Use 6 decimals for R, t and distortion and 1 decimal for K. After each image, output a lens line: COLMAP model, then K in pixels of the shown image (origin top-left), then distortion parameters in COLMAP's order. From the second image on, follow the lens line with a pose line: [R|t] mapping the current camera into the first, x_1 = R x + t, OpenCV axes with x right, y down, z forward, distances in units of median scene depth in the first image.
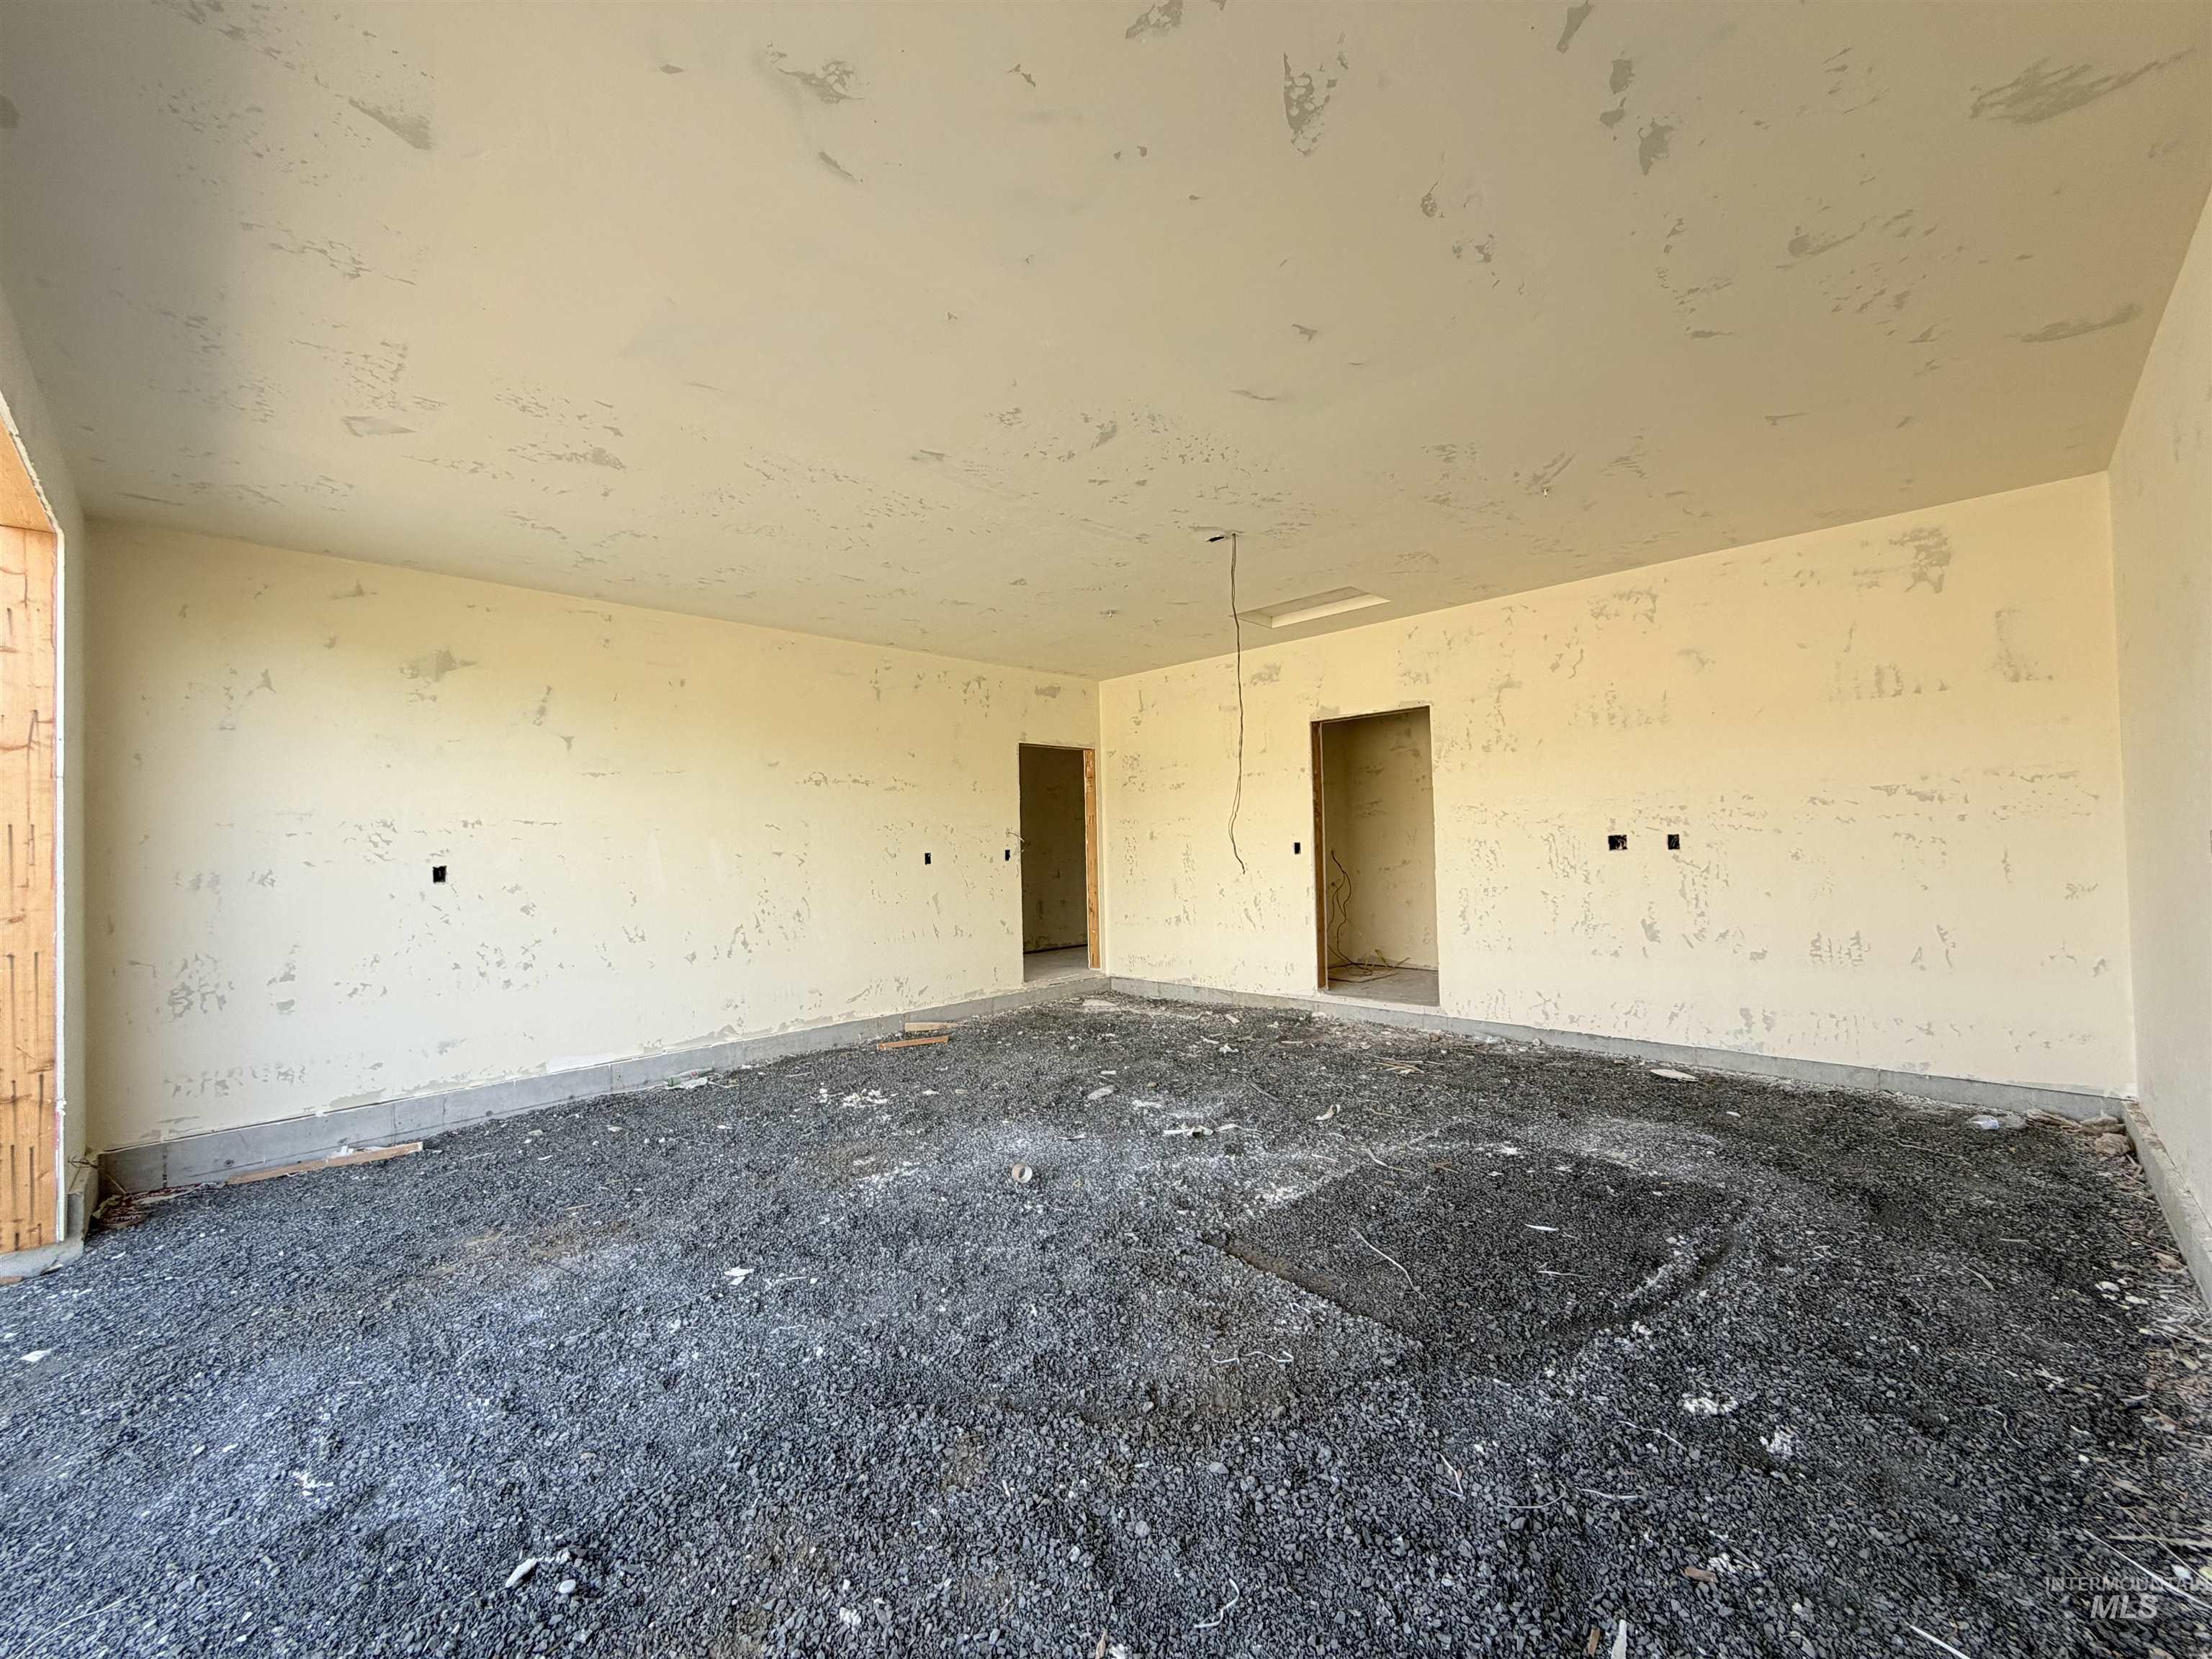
lens RADIAL K [[882.3, 0, 1105.6], [0, 882.3, 830.0], [0, 0, 1]] dist [-0.000228, 0.000171]
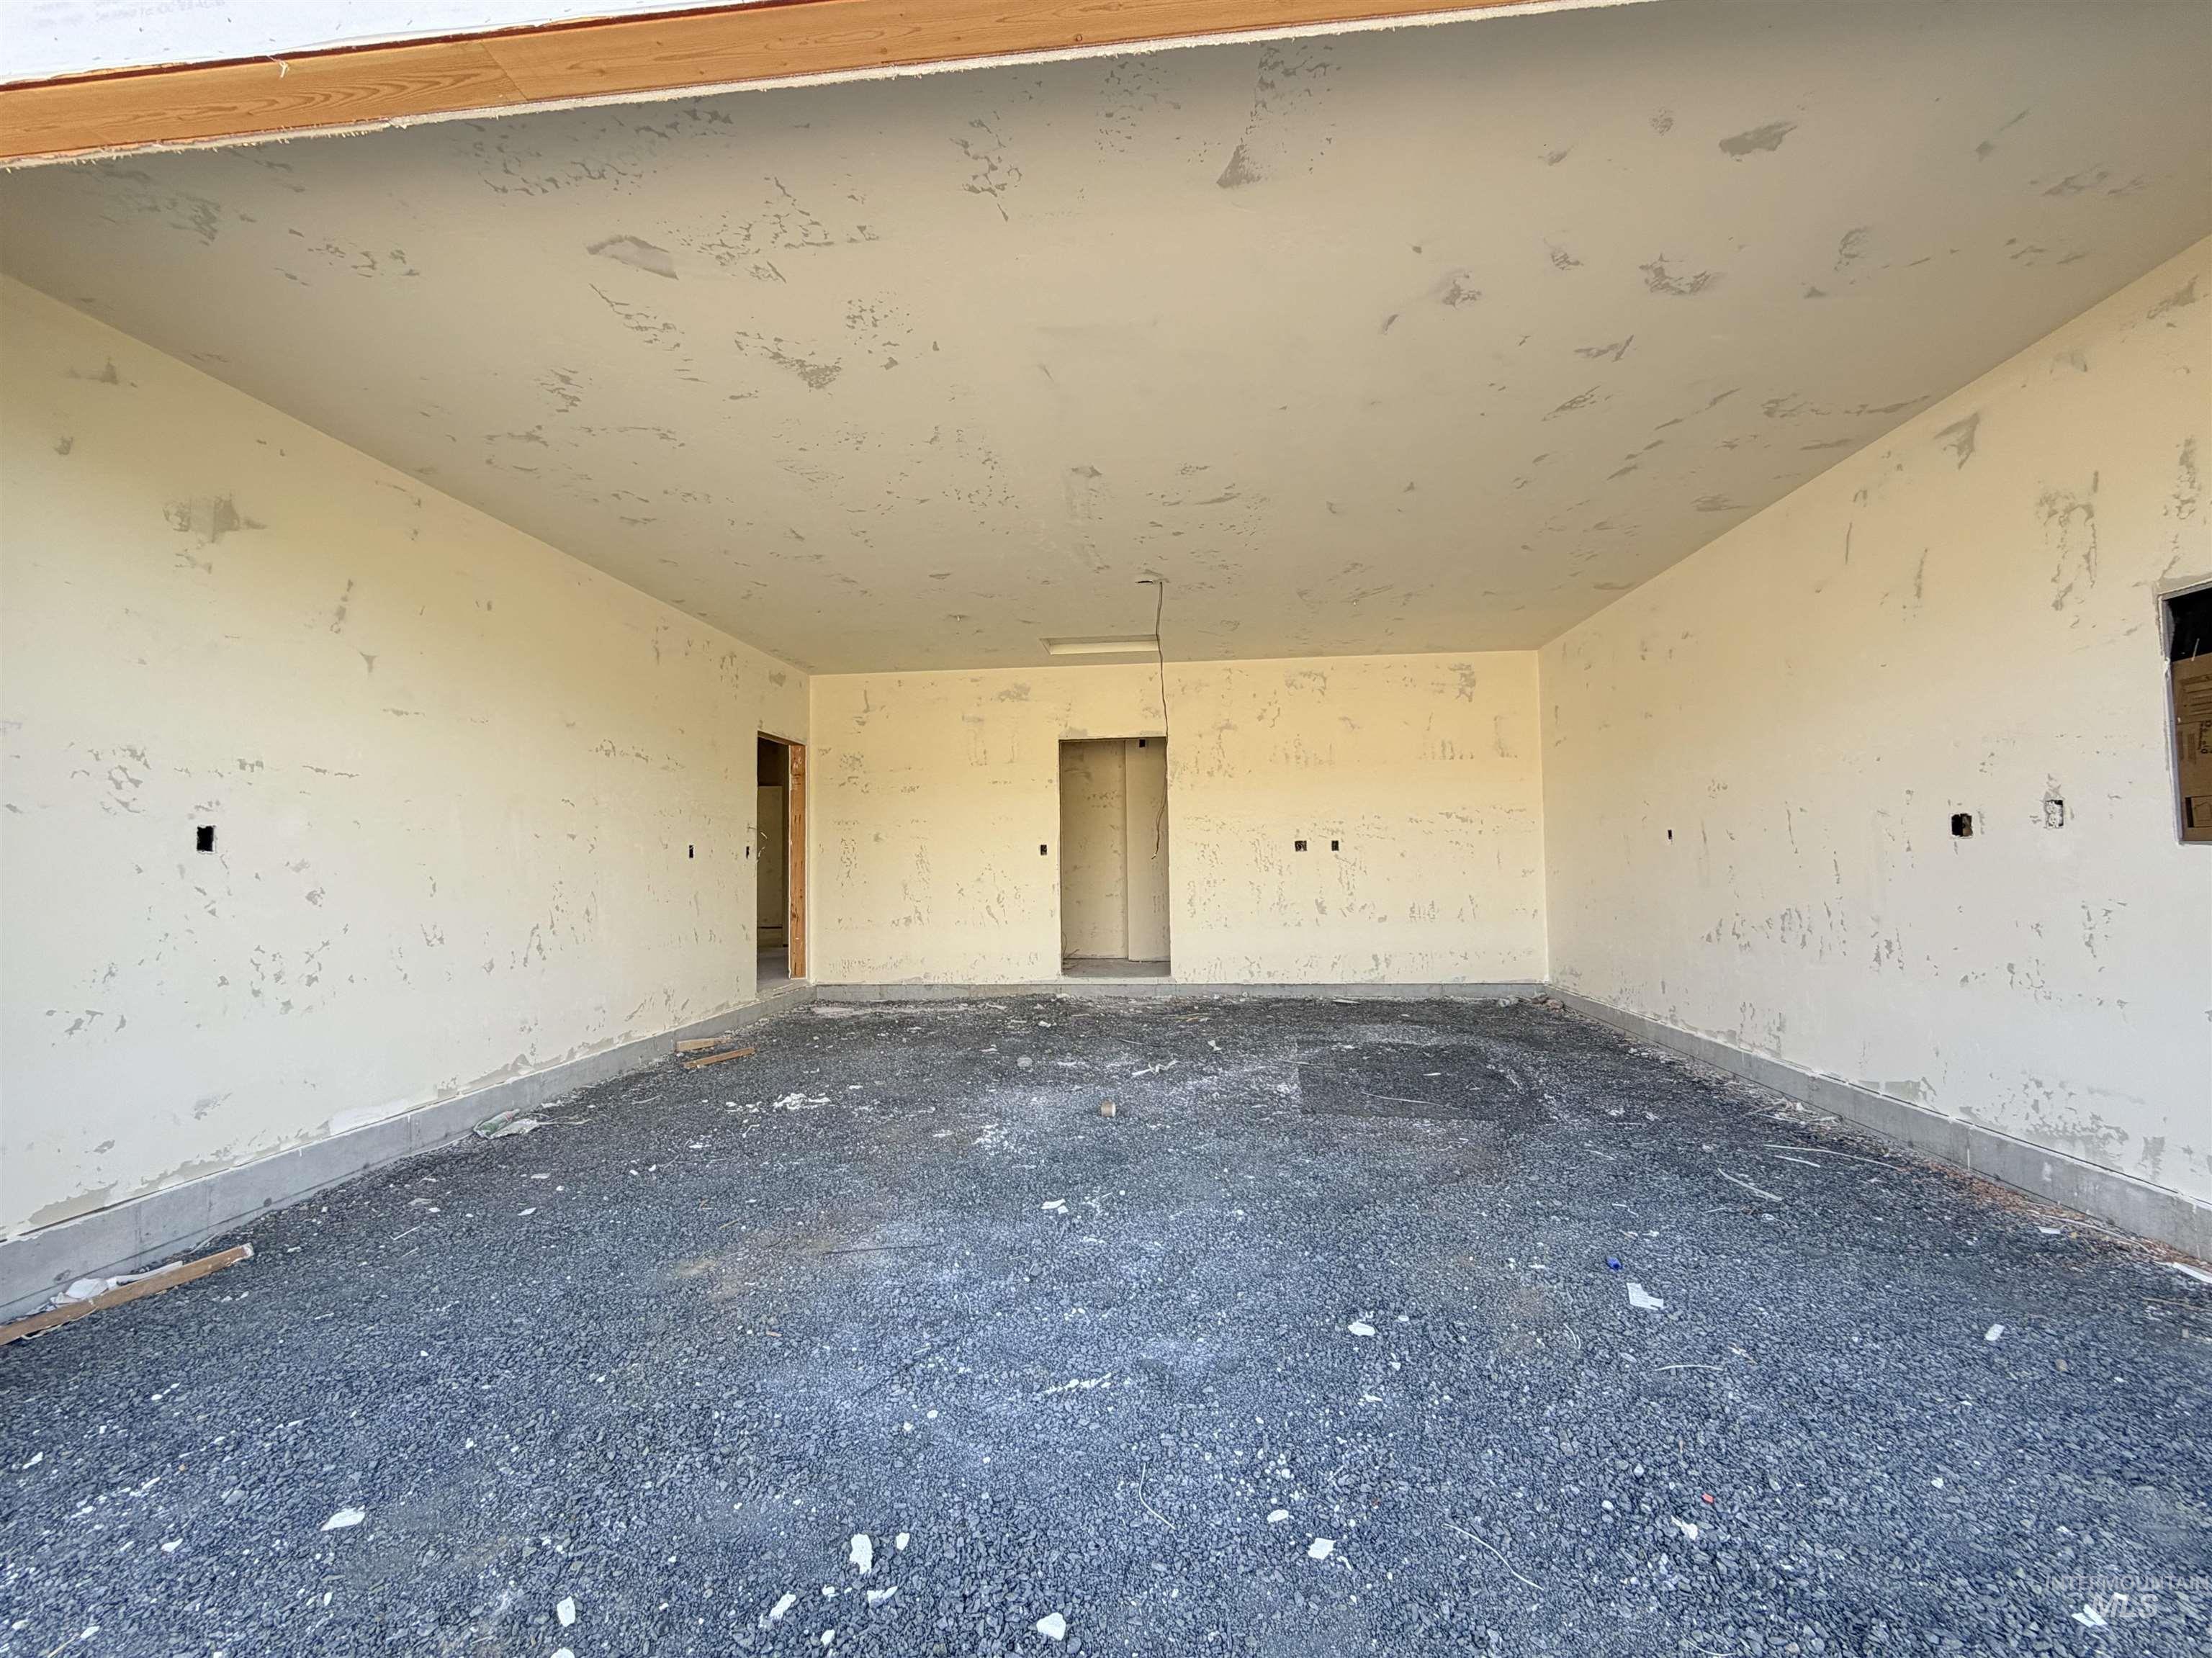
lens RADIAL K [[882.2, 0, 1152.3], [0, 882.2, 827.3], [0, 0, 1]] dist [-0.000228, 0.000171]
pose [[0.774333, 0.038114, 0.631629, -0.533894], [-0.015877, 0.999040, -0.040820, 0.048828], [-0.632579, 0.021580, 0.774195, 0.052728]]
